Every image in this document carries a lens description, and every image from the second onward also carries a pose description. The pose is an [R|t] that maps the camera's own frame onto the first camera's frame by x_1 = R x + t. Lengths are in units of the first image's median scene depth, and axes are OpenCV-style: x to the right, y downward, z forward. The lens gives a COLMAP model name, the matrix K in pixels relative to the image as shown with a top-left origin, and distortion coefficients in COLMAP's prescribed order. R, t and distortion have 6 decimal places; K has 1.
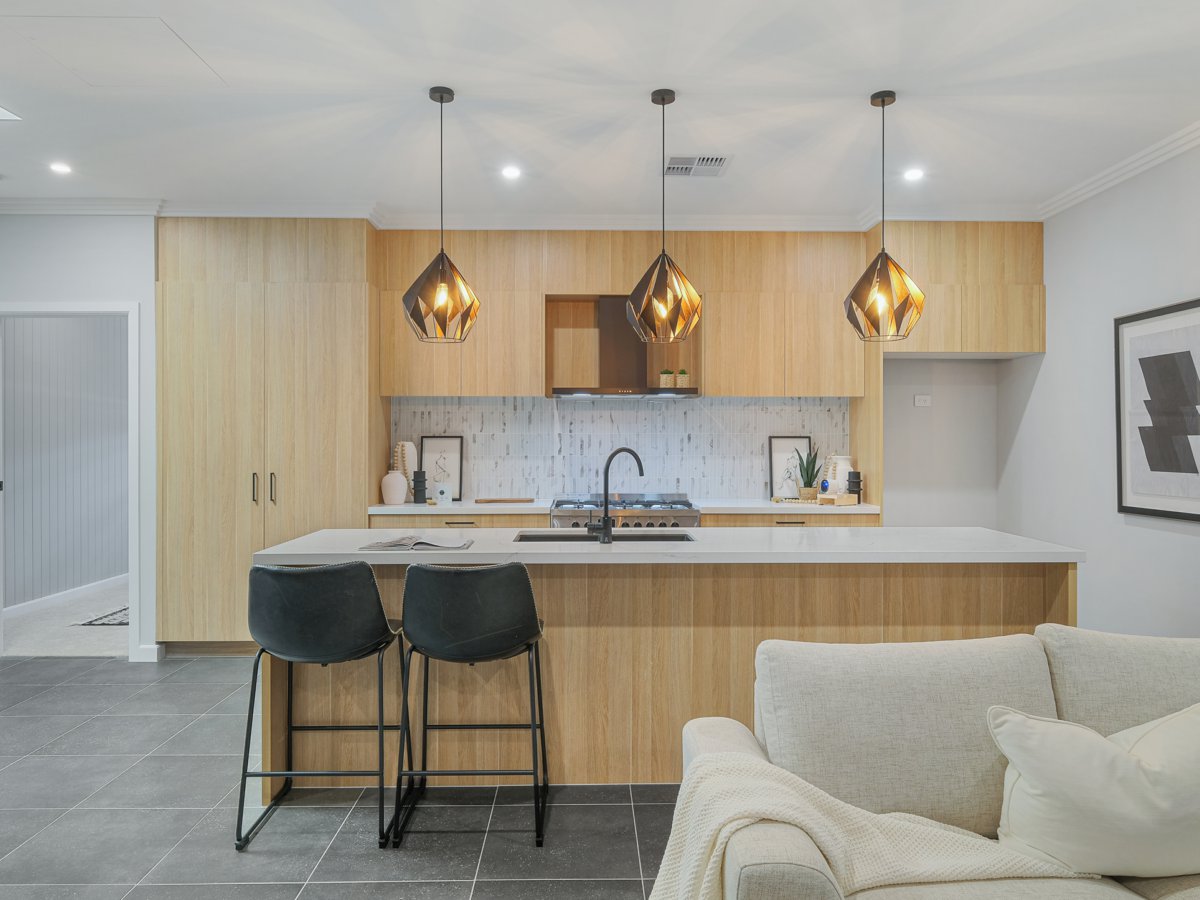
lens RADIAL K [[814.9, 0, 601.4], [0, 814.9, 441.0], [0, 0, 1]] dist [-0.005128, 0.000533]
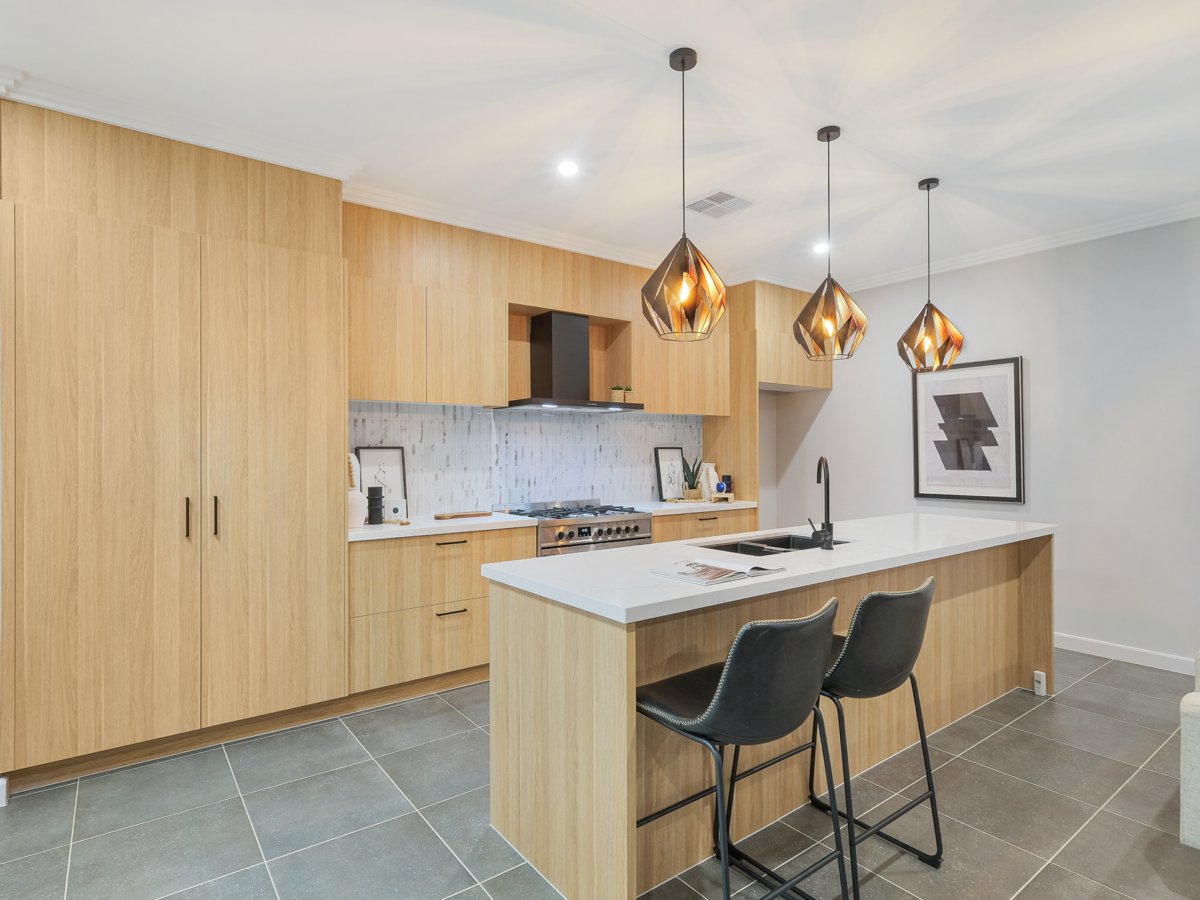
lens RADIAL K [[640.1, 0, 600.0], [0, 640.1, 450.0], [0, 0, 1]] dist [0.000694, -0.001339]
pose [[0.813732, -0.001410, 0.581239, -0.426953], [0.003782, 0.999989, -0.002869, 0.000374], [-0.581228, 0.004533, 0.813728, 0.307708]]
